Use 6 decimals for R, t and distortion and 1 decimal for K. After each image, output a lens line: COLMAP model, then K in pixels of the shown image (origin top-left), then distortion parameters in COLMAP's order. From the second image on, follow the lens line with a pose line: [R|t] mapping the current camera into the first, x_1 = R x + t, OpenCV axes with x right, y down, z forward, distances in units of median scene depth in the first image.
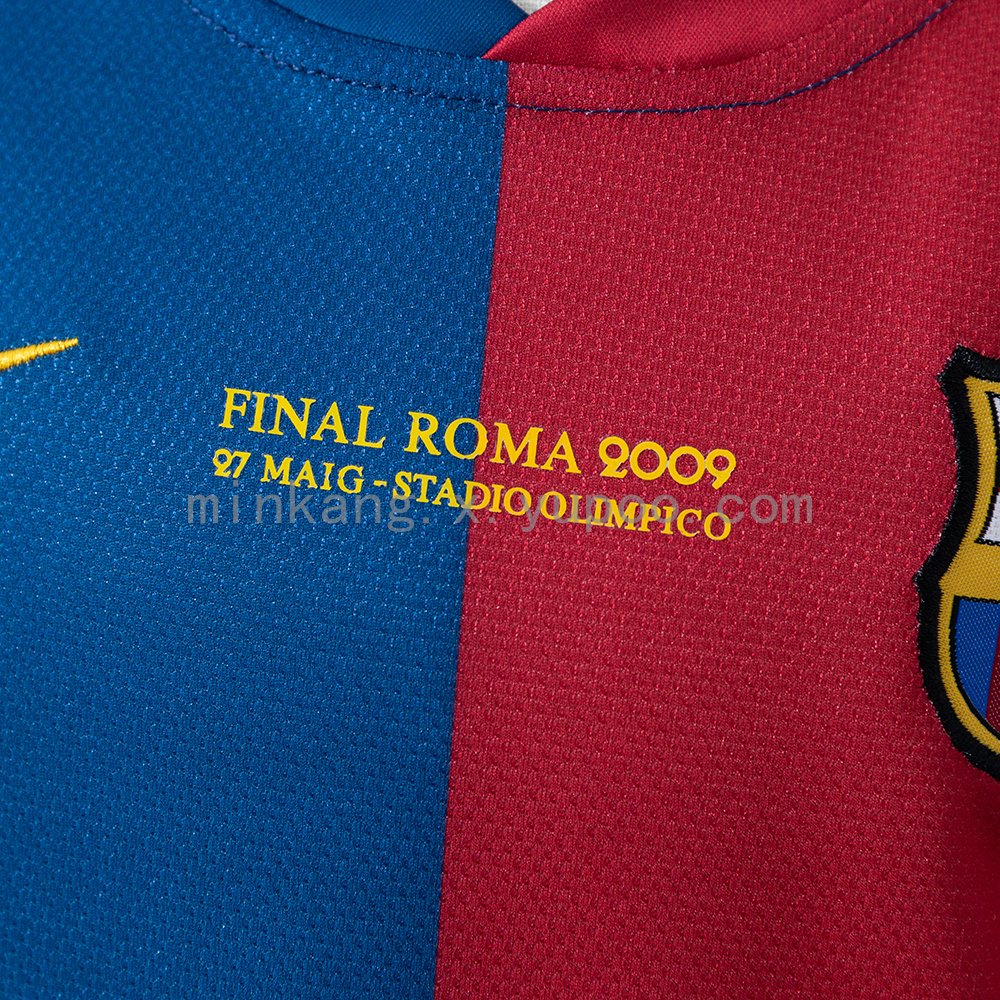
lens RADIAL K [[3663.1, 0, 499.9], [0, 3663.1, 498.2], [0, 0, 1]] dist [-0.130340, 0.000000]
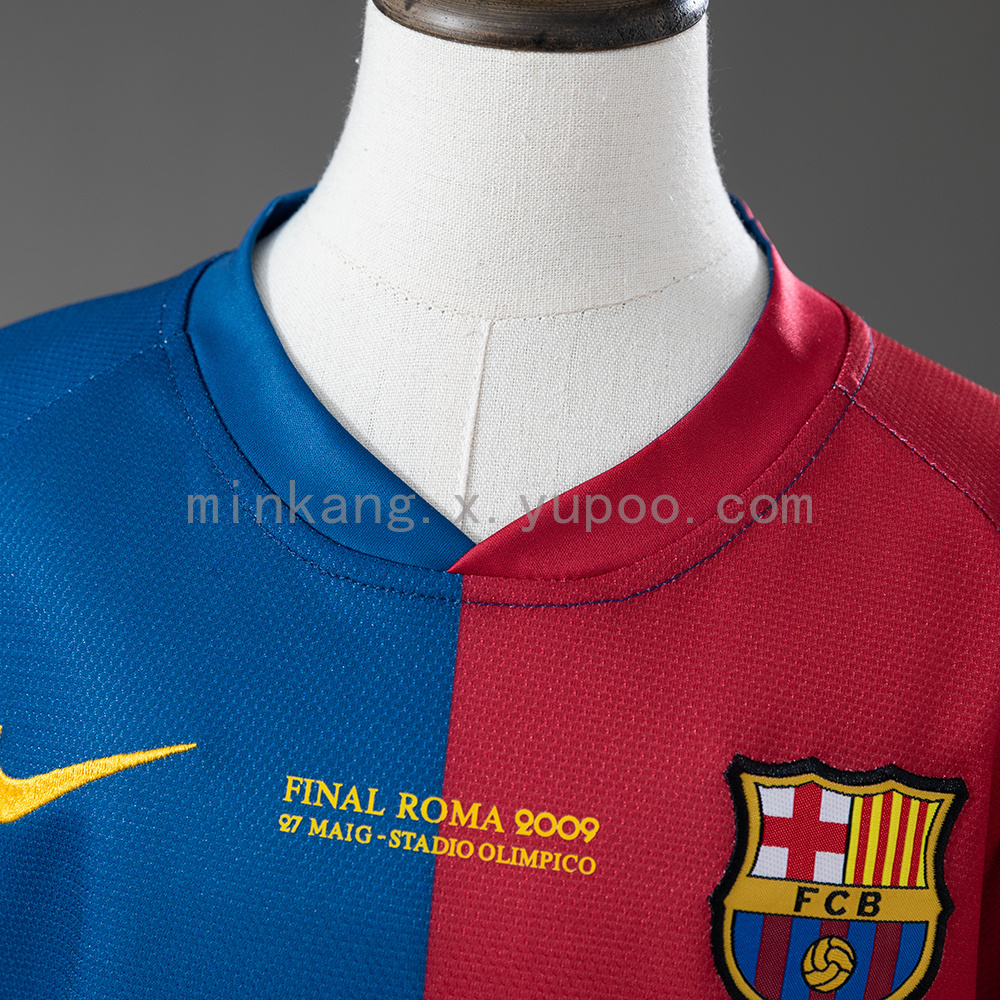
lens RADIAL K [[3409.6, 0, 501.9], [0, 3409.6, 419.4], [0, 0, 1]] dist [0.134387, 0.000000]
pose [[0.999967, 0.007945, -0.001560, 0.021806], [-0.008035, 0.997451, -0.070907, -0.081745], [0.000992, 0.070917, 0.997482, -0.531633]]
